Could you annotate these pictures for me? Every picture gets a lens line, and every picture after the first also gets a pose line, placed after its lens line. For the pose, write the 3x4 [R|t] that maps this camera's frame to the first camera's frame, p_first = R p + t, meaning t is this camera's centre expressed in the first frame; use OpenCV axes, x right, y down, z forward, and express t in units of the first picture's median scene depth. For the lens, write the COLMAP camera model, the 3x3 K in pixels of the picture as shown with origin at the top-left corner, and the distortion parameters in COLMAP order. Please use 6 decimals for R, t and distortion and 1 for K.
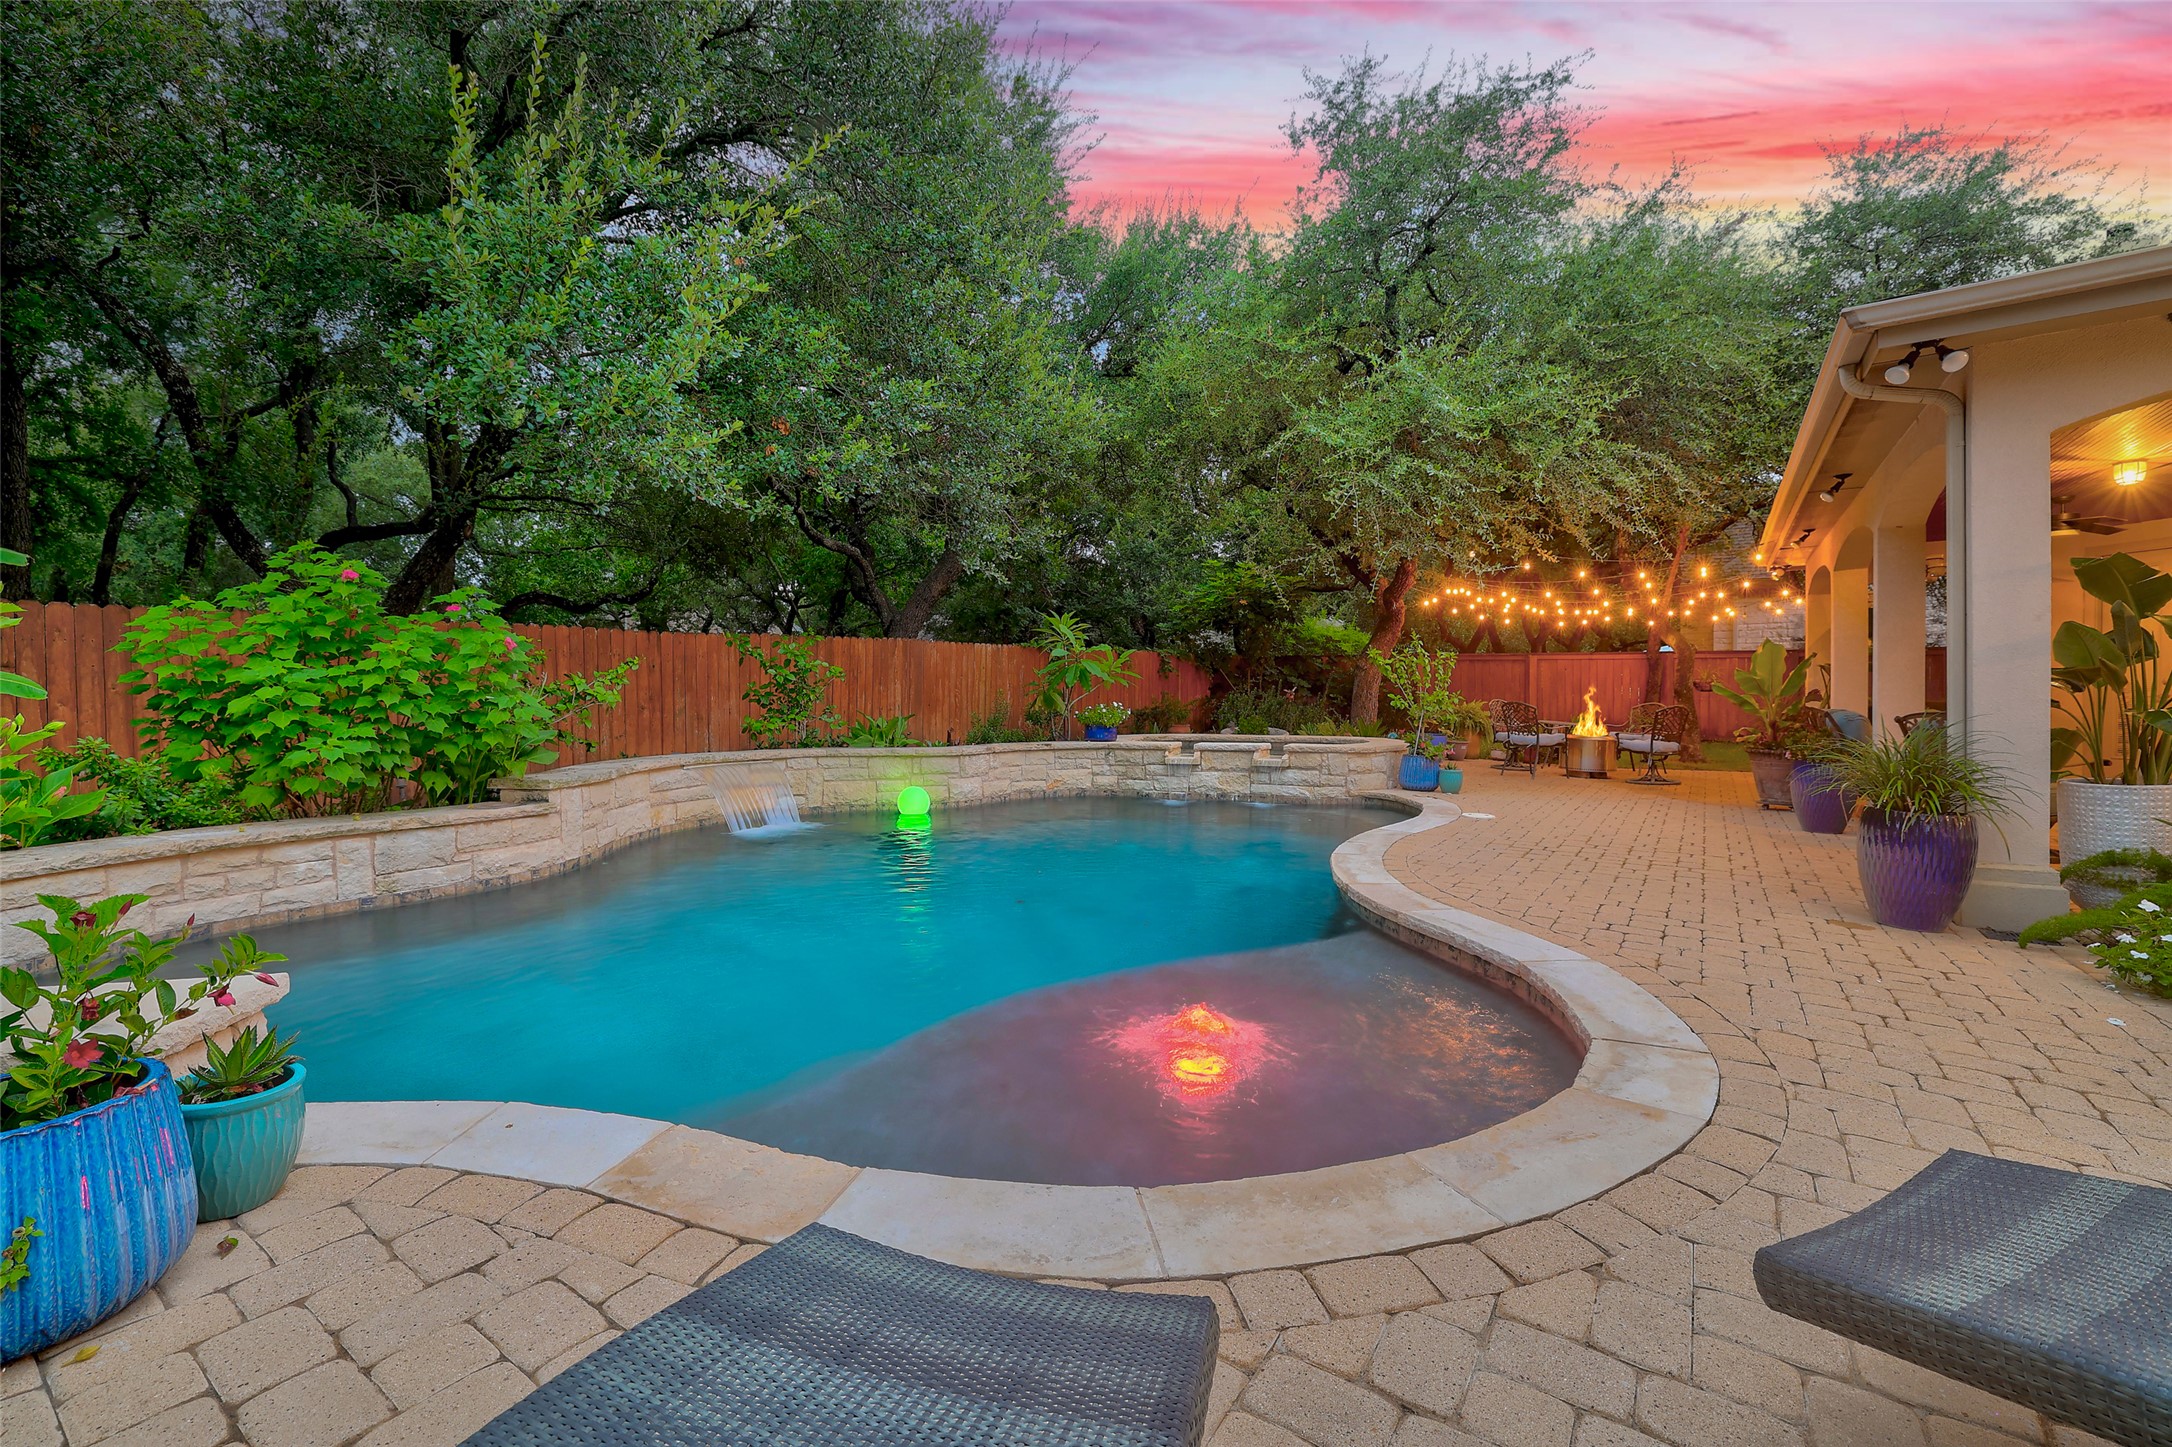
lens RADIAL K [[958.4, 0, 1089.5], [0, 958.4, 733.2], [0, 0, 1]] dist [-0.000103, 0.000009]
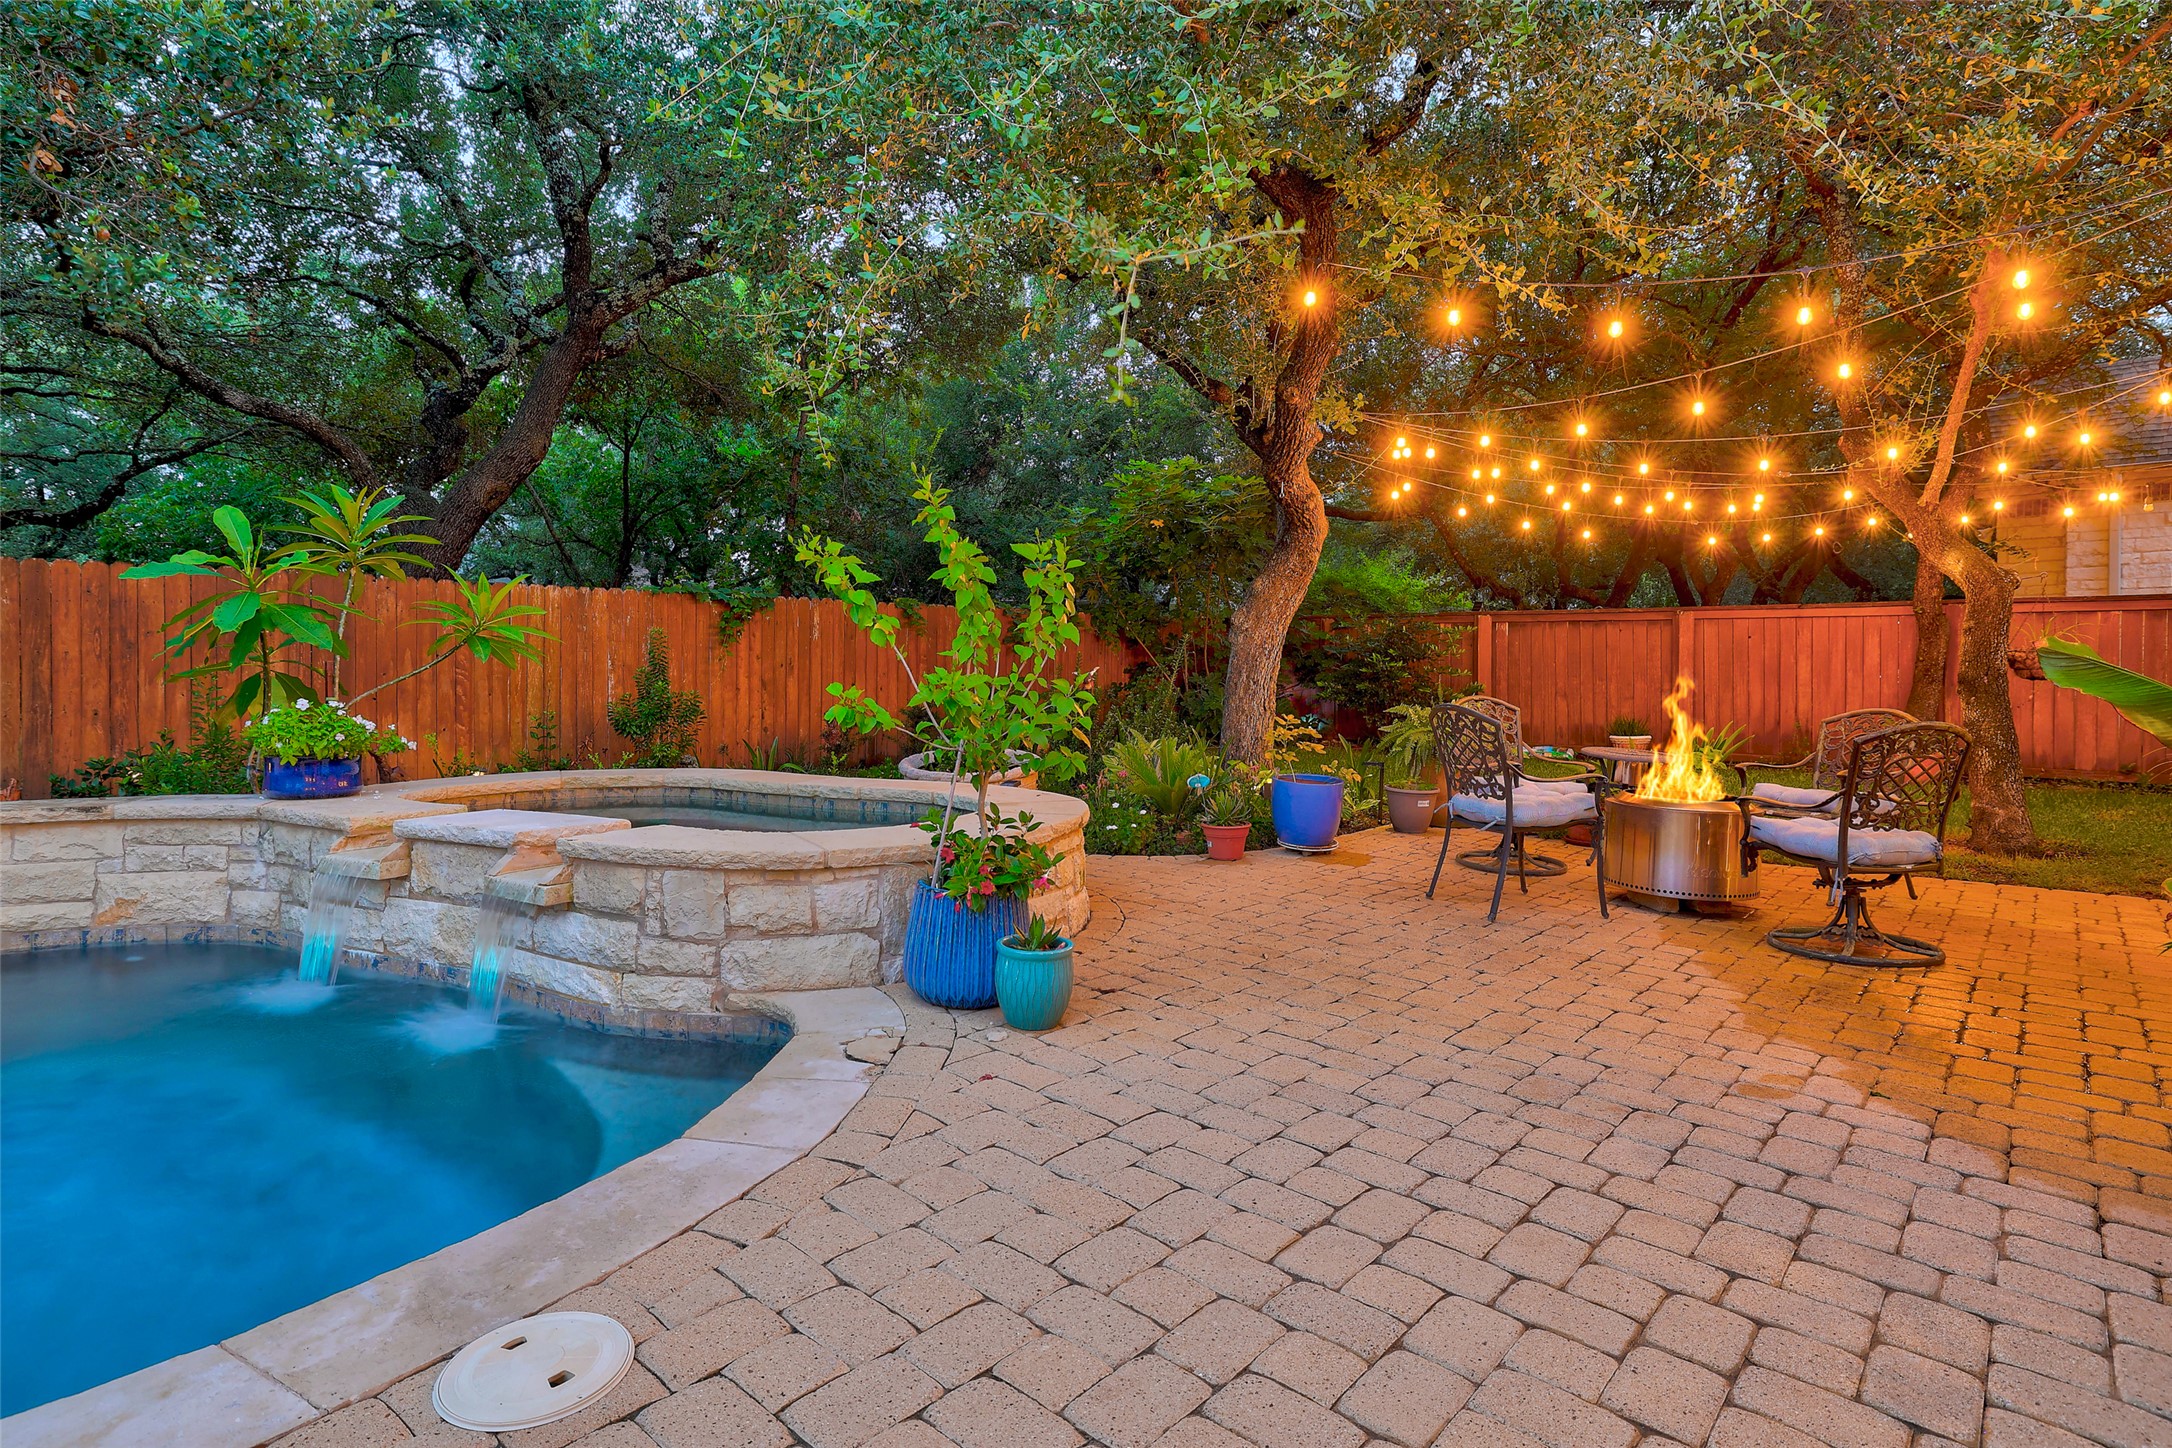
lens RADIAL K [[1092.3, 0, 1083.2], [0, 1092.3, 708.3], [0, 0, 1]] dist [-0.001872, -0.000045]
pose [[0.986916, 0.010197, -0.160913, 0.362997], [-0.012616, 0.999822, -0.014017, -0.023562], [0.160742, 0.015863, 0.986869, 0.548651]]
